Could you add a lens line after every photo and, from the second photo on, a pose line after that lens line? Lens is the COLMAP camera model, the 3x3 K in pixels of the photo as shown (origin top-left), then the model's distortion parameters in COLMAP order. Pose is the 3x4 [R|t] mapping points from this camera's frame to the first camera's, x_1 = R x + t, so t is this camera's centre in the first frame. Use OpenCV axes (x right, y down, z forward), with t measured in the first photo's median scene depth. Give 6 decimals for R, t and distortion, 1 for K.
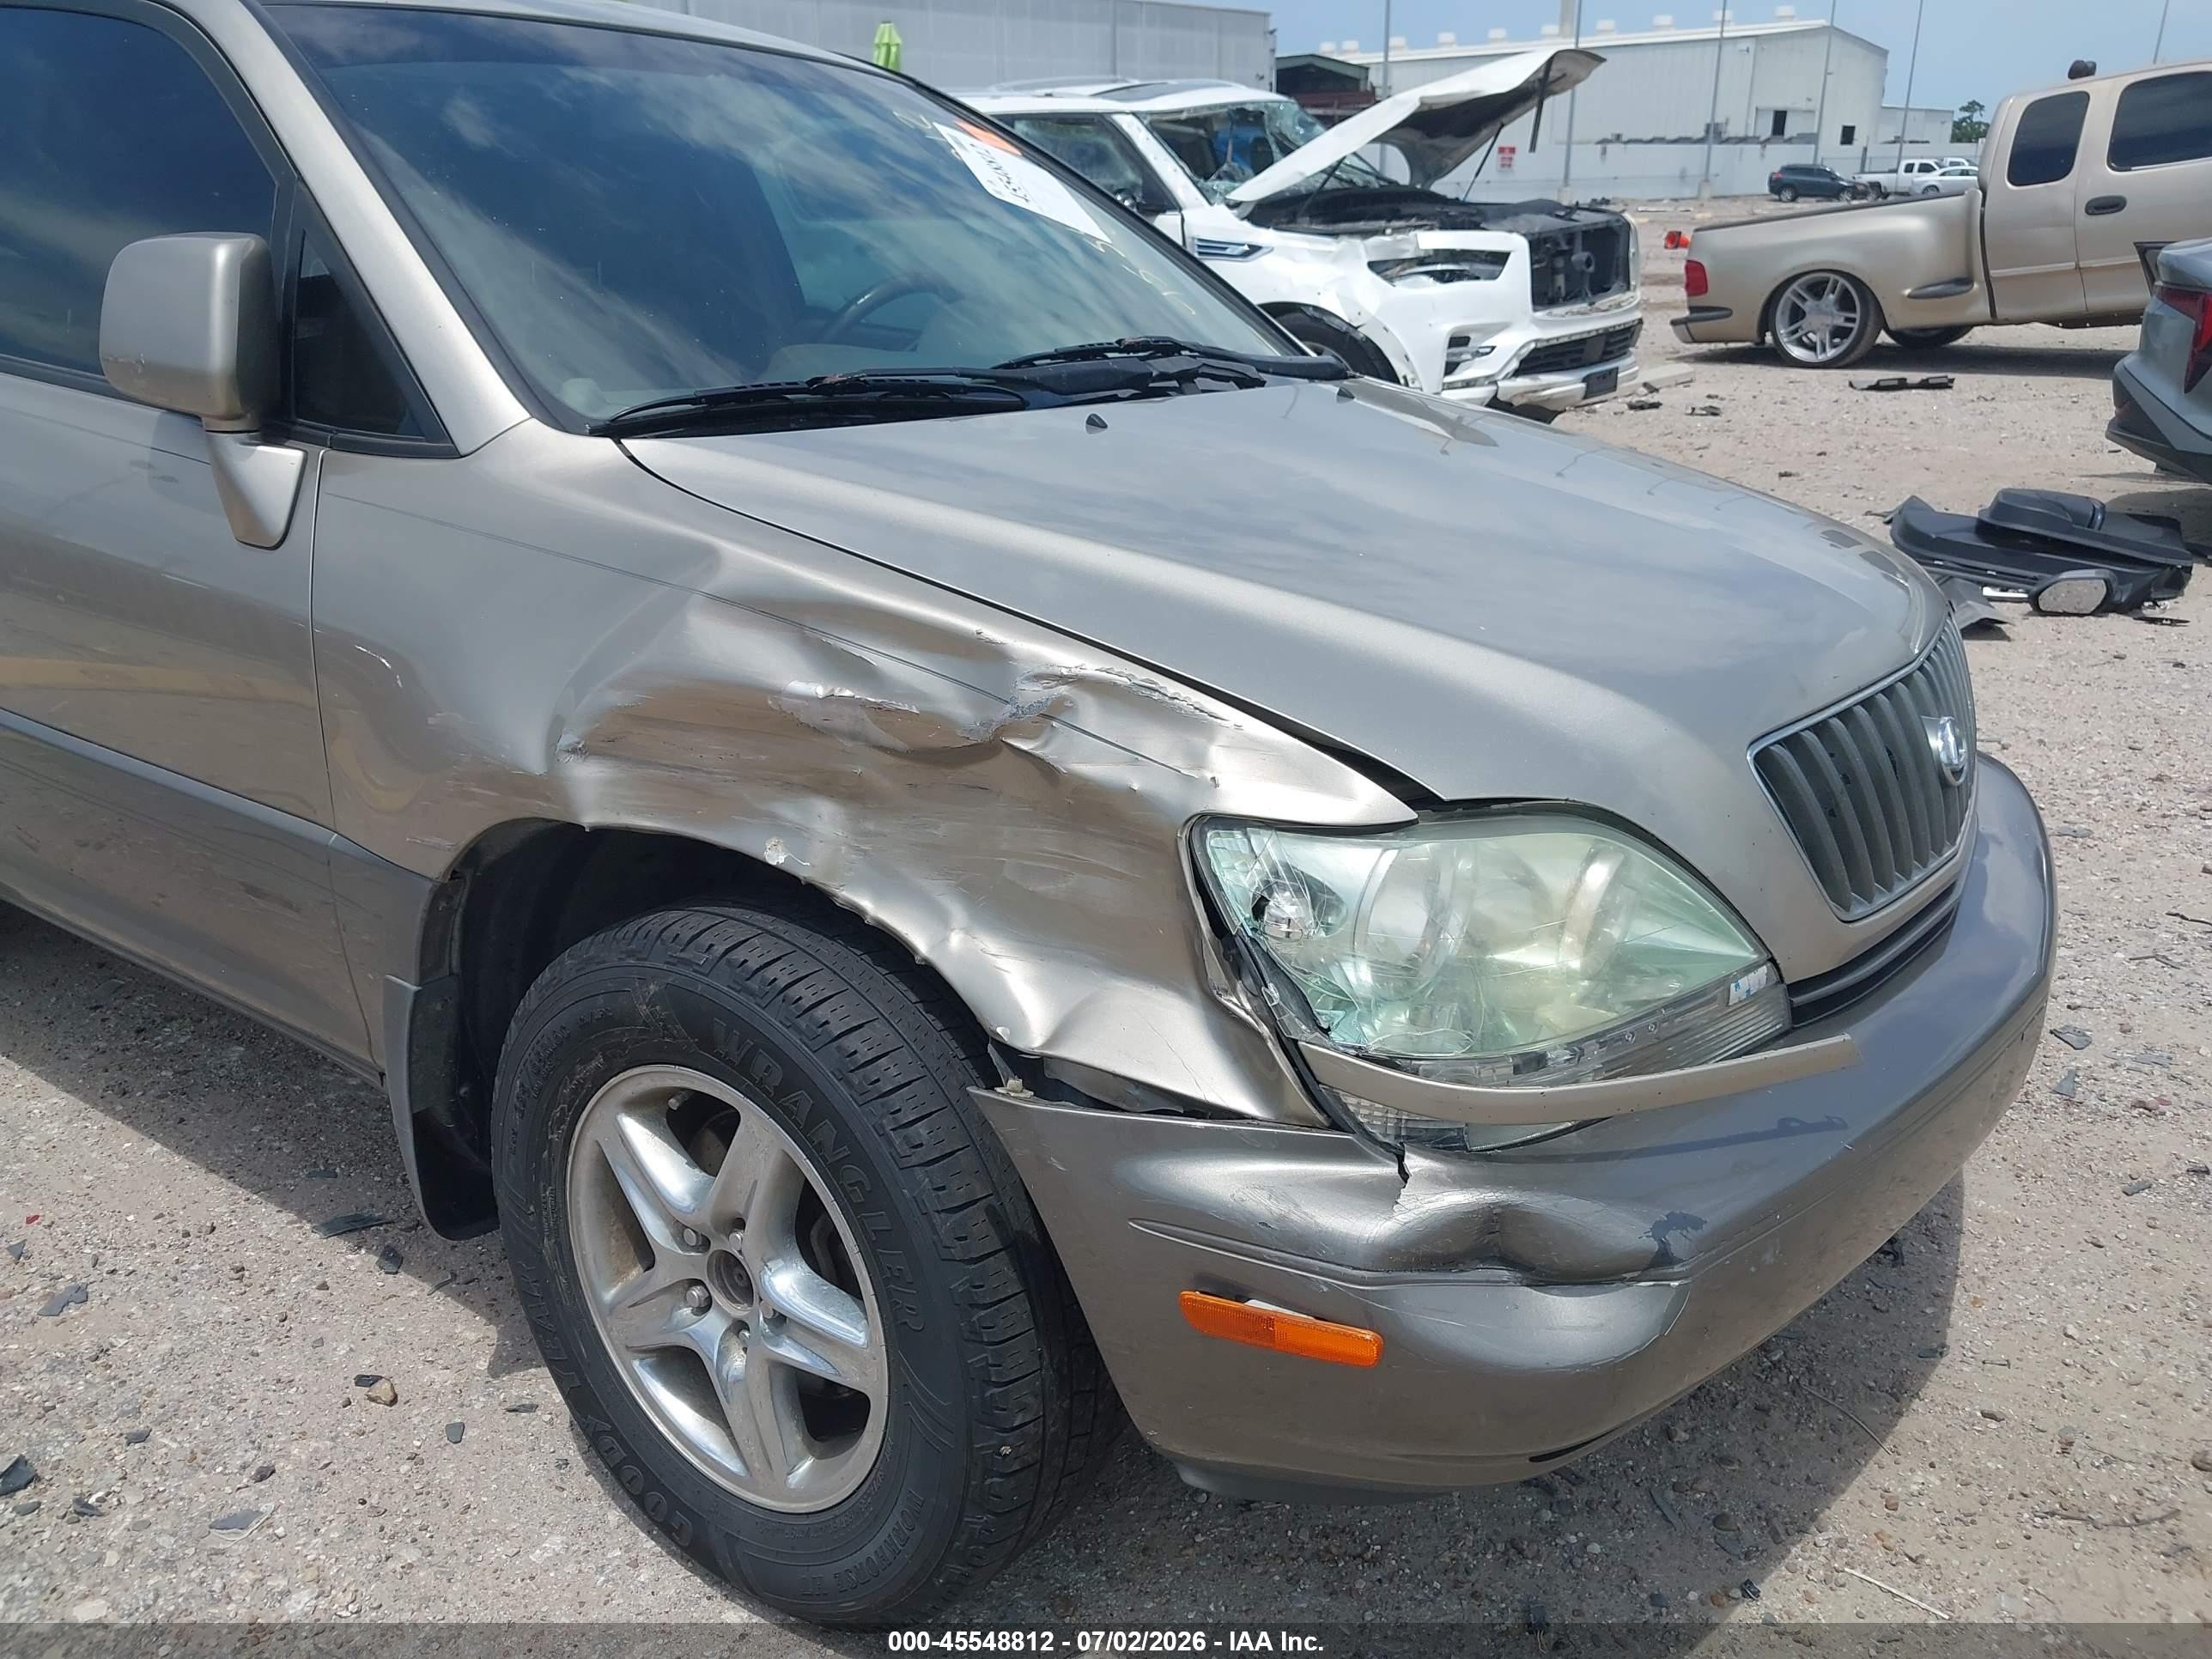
lens RADIAL K [[1764.5, 0, 1081.7], [0, 1764.5, 820.0], [0, 0, 1]] dist [0.009925, -0.009758]
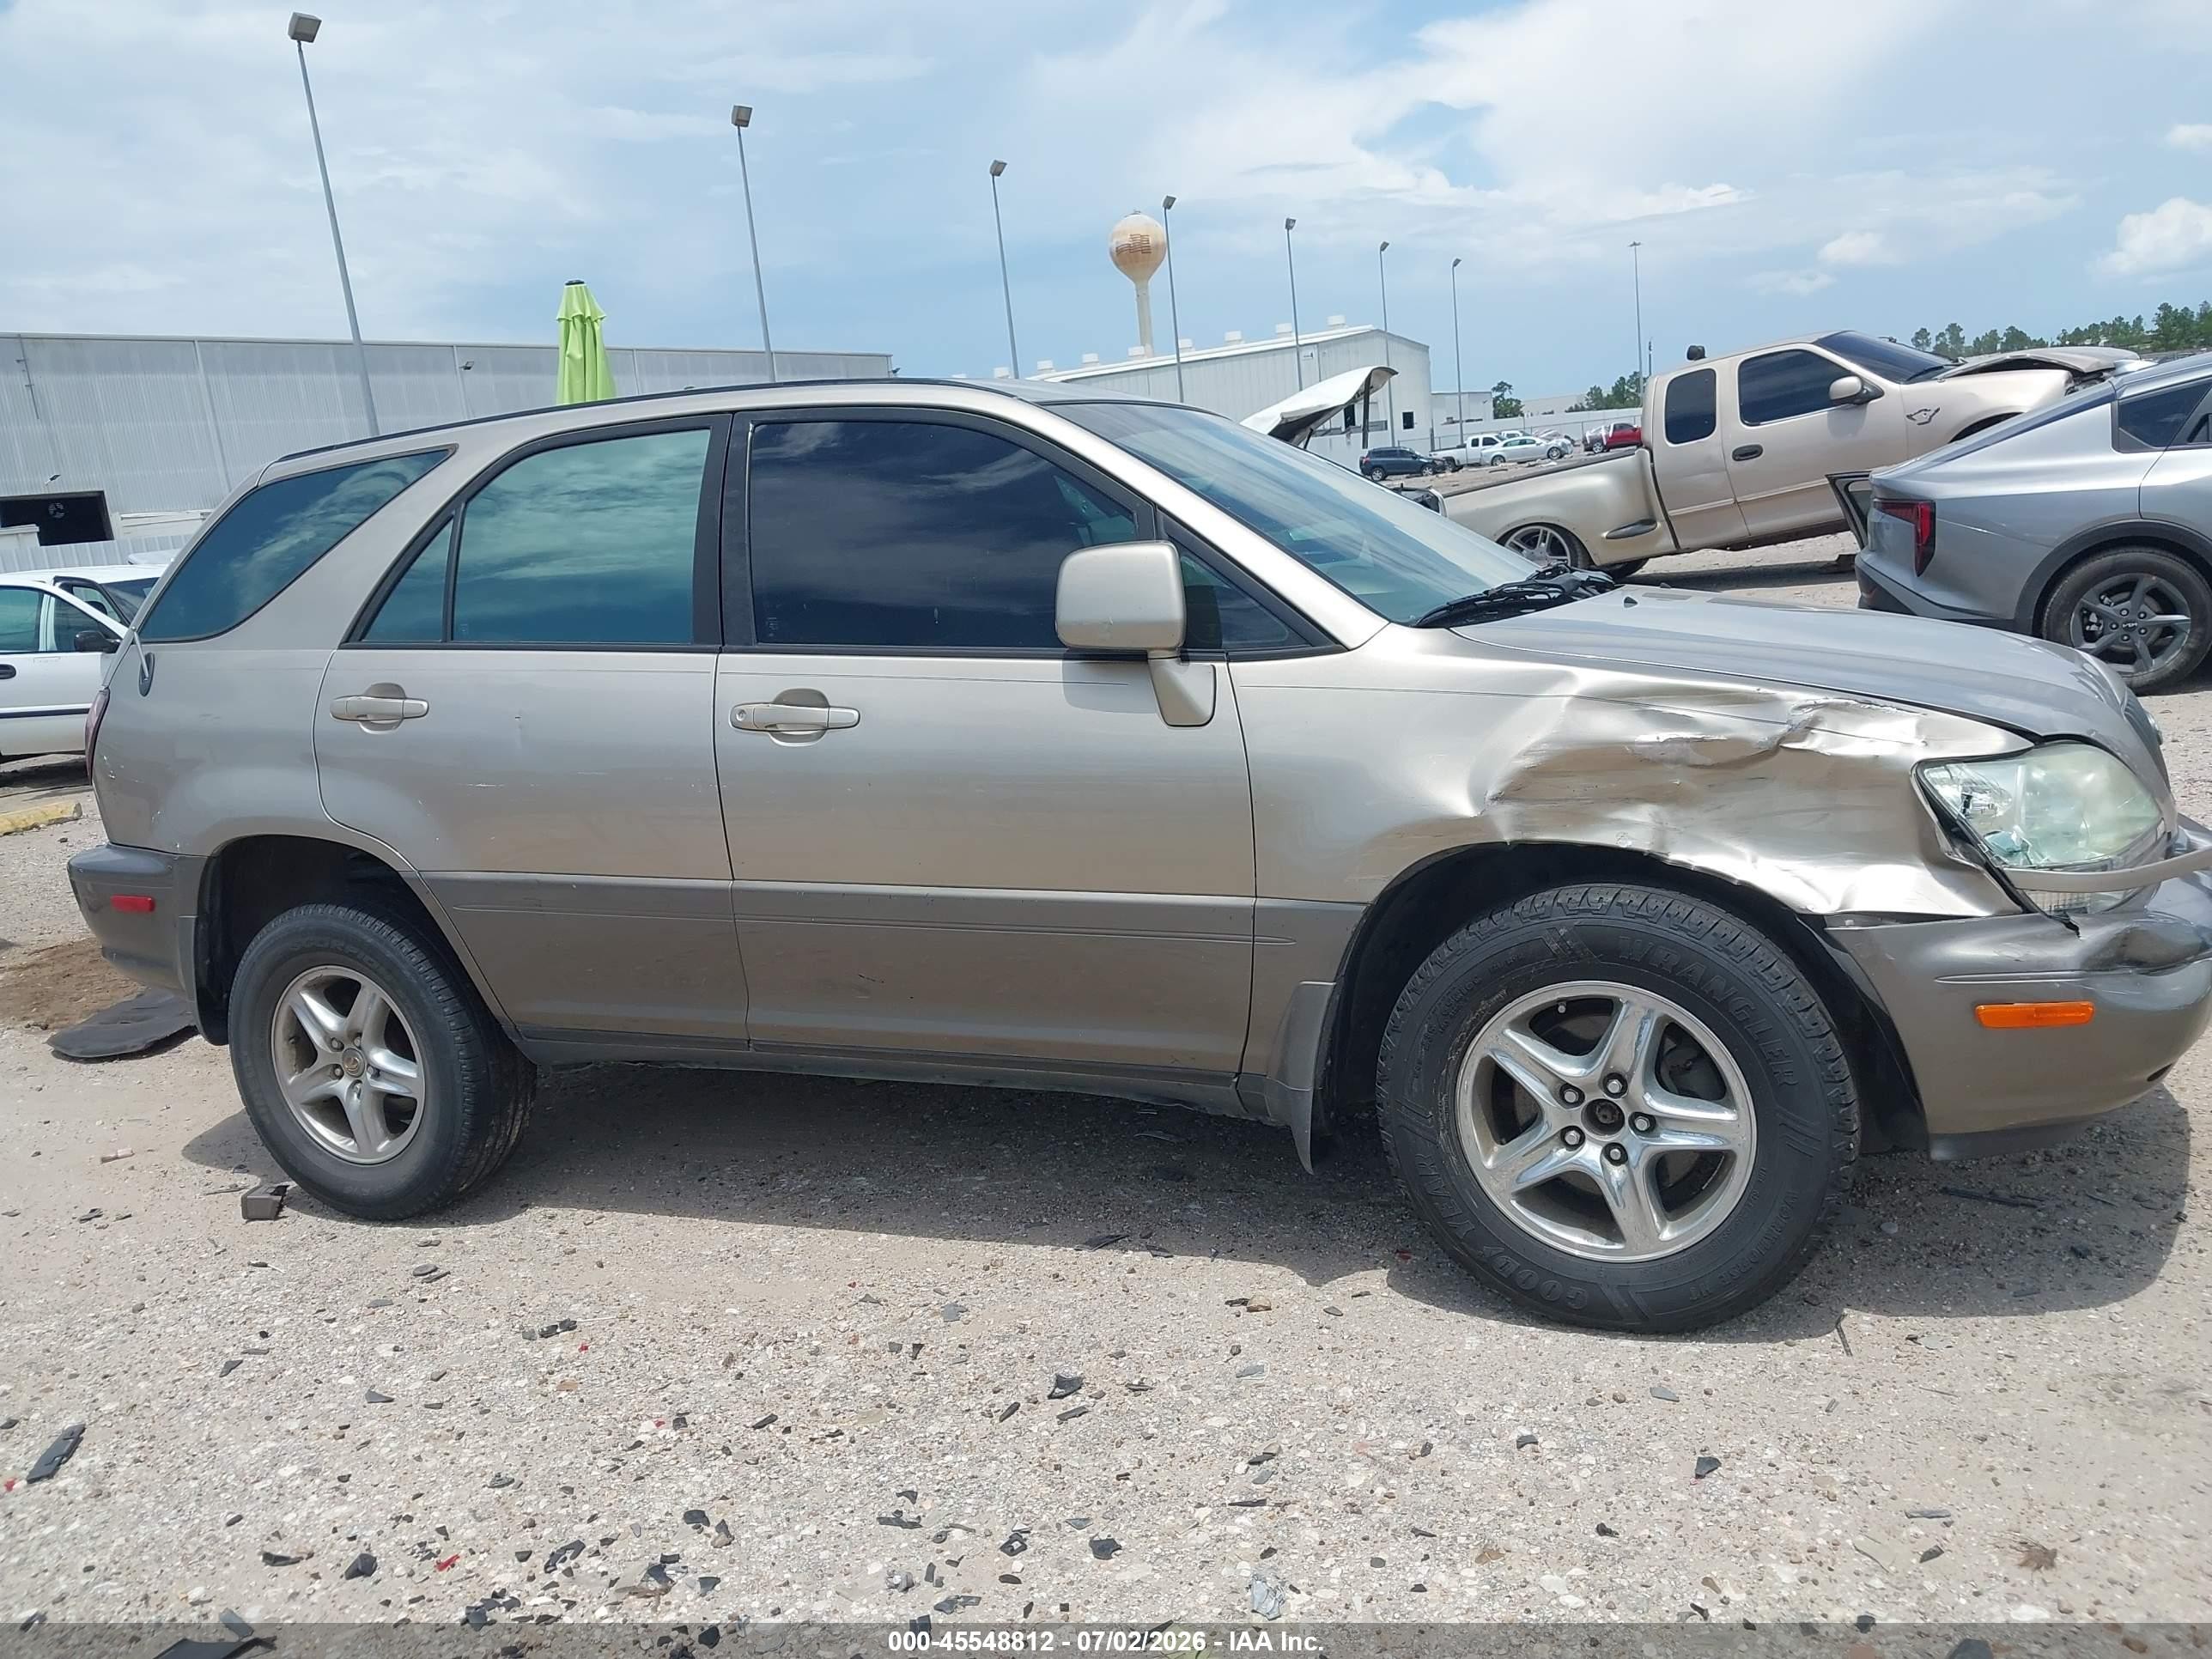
lens RADIAL K [[1764.5, 0, 1081.7], [0, 1764.5, 820.0], [0, 0, 1]] dist [0.009925, -0.009758]
pose [[0.975259, -0.120687, 0.185217, -0.960749], [0.150248, 0.976440, -0.154886, 0.178504], [-0.162161, 0.178883, 0.970415, -0.561791]]
